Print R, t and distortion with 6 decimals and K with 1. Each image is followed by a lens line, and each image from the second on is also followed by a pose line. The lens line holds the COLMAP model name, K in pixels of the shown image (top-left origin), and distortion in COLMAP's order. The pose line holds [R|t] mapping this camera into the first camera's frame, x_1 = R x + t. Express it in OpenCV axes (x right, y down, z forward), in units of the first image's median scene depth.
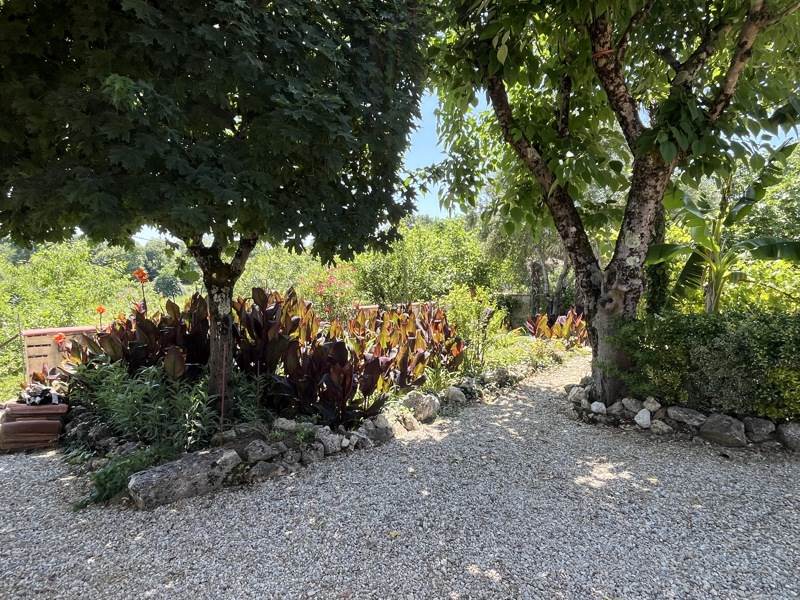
lens RADIAL K [[453.4, 0, 400.0], [0, 453.4, 300.0], [0, 0, 1]] dist [-0.001942, 0.001060]
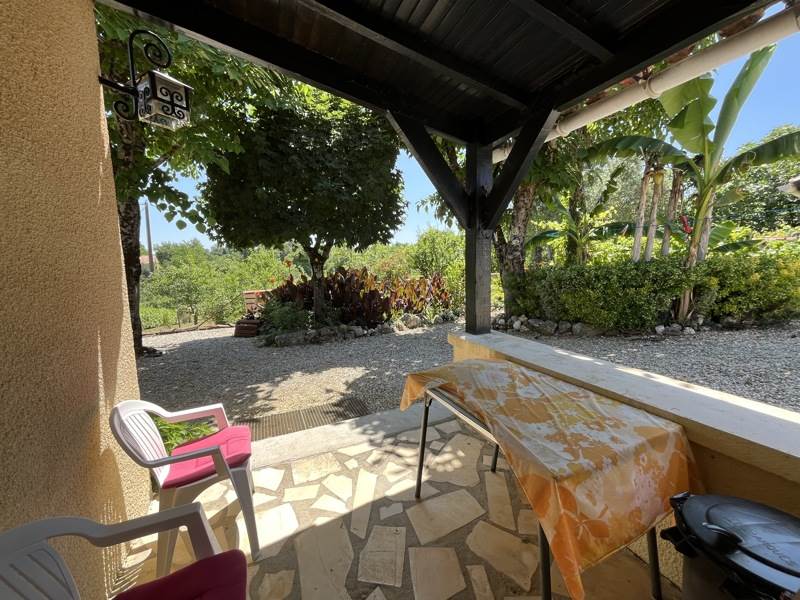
lens RADIAL K [[327.0, 0, 400.0], [0, 327.0, 300.0], [0, 0, 1]] dist [-0.000628, -0.000041]
pose [[0.965349, -0.012529, -0.260660, 0.394902], [0.027200, 0.998237, 0.052755, 0.065719], [0.259540, -0.058017, 0.963988, -0.417657]]
